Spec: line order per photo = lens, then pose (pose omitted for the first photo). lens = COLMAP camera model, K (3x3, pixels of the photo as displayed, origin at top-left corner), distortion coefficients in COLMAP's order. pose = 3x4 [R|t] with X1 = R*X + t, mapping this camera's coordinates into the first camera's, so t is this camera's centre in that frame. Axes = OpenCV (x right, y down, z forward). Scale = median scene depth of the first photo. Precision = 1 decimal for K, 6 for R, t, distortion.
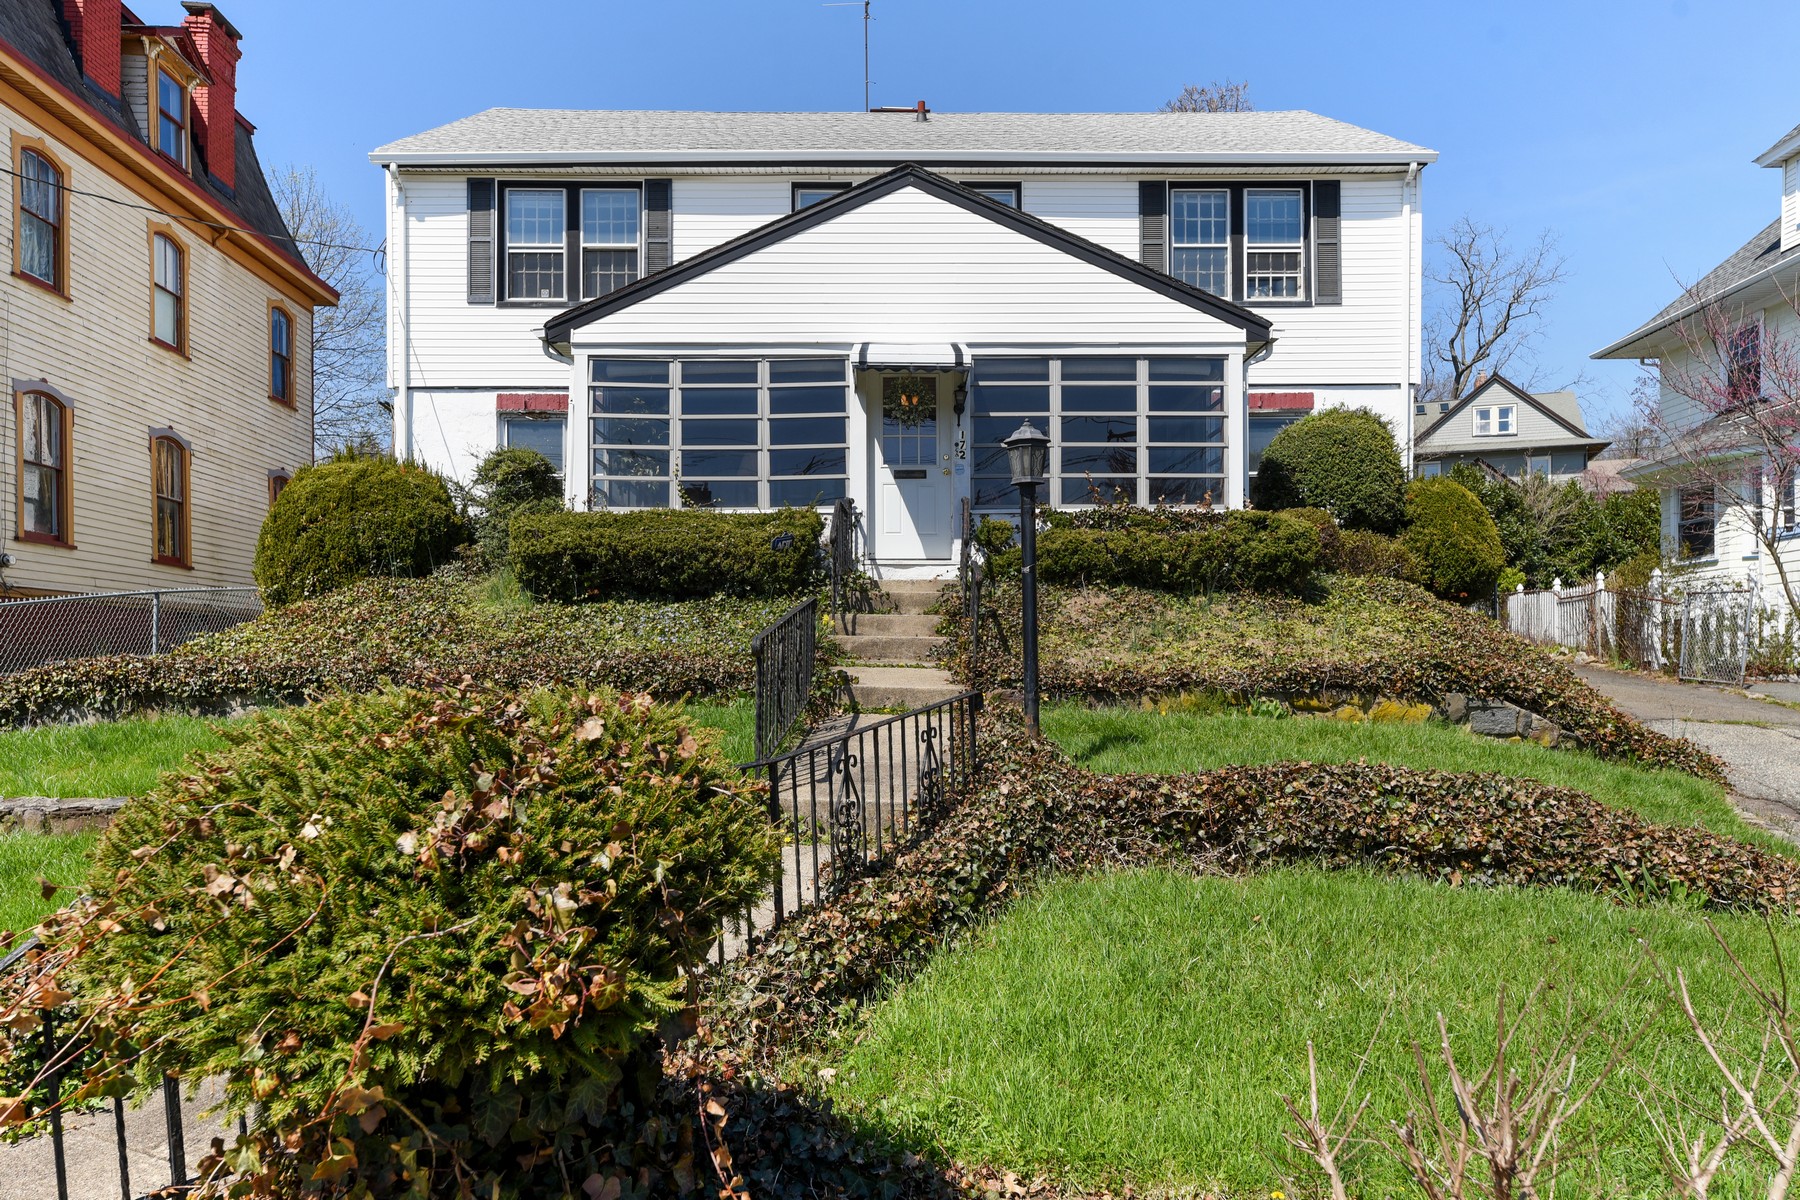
lens RADIAL K [[1207.2, 0, 896.7], [0, 1207.2, 643.4], [0, 0, 1]] dist [0.005247, 0.000888]
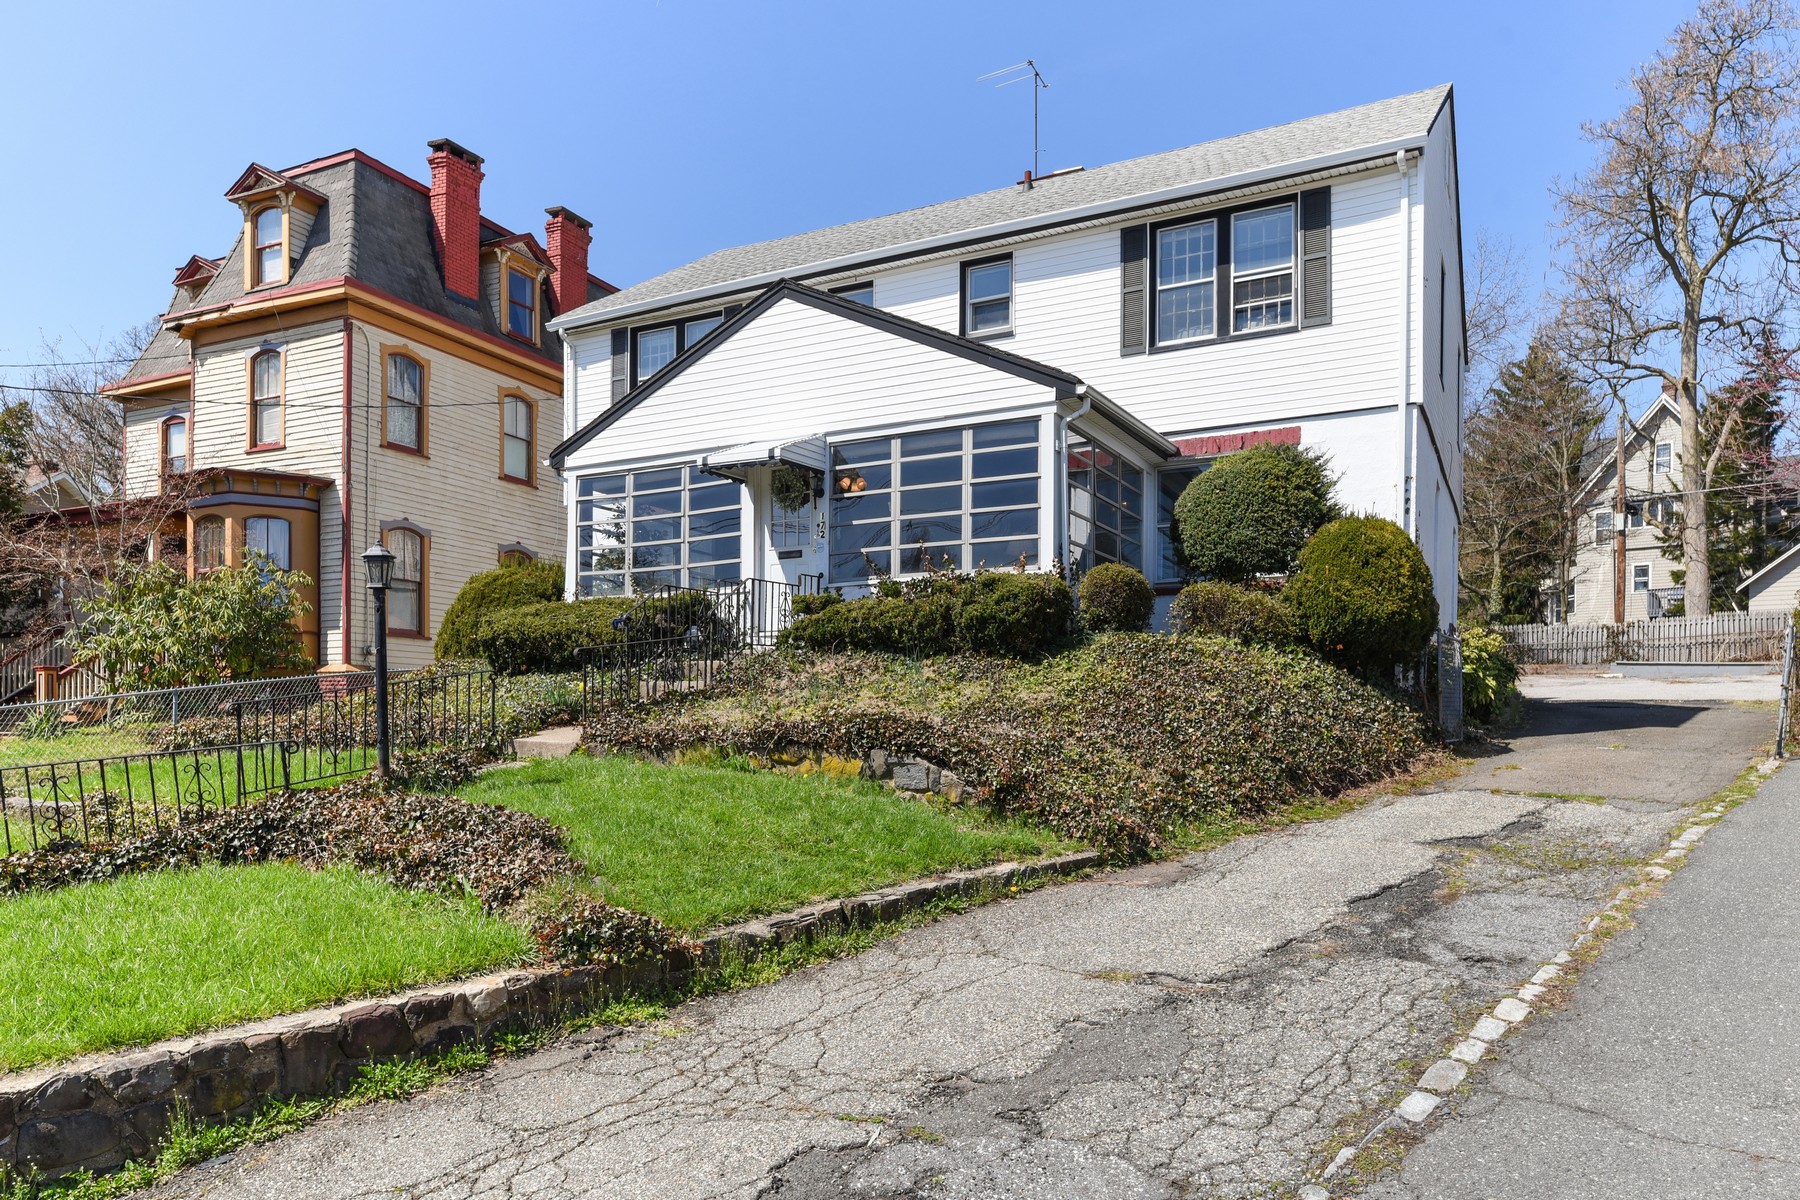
lens RADIAL K [[1272.4, 0, 899.5], [0, 1272.4, 709.5], [0, 0, 1]] dist [0.000507, 0.001215]
pose [[0.865614, -0.004113, -0.500695, 0.689871], [0.005435, 0.999985, 0.001181, 0.003009], [0.500682, -0.003743, 0.865623, 0.027524]]
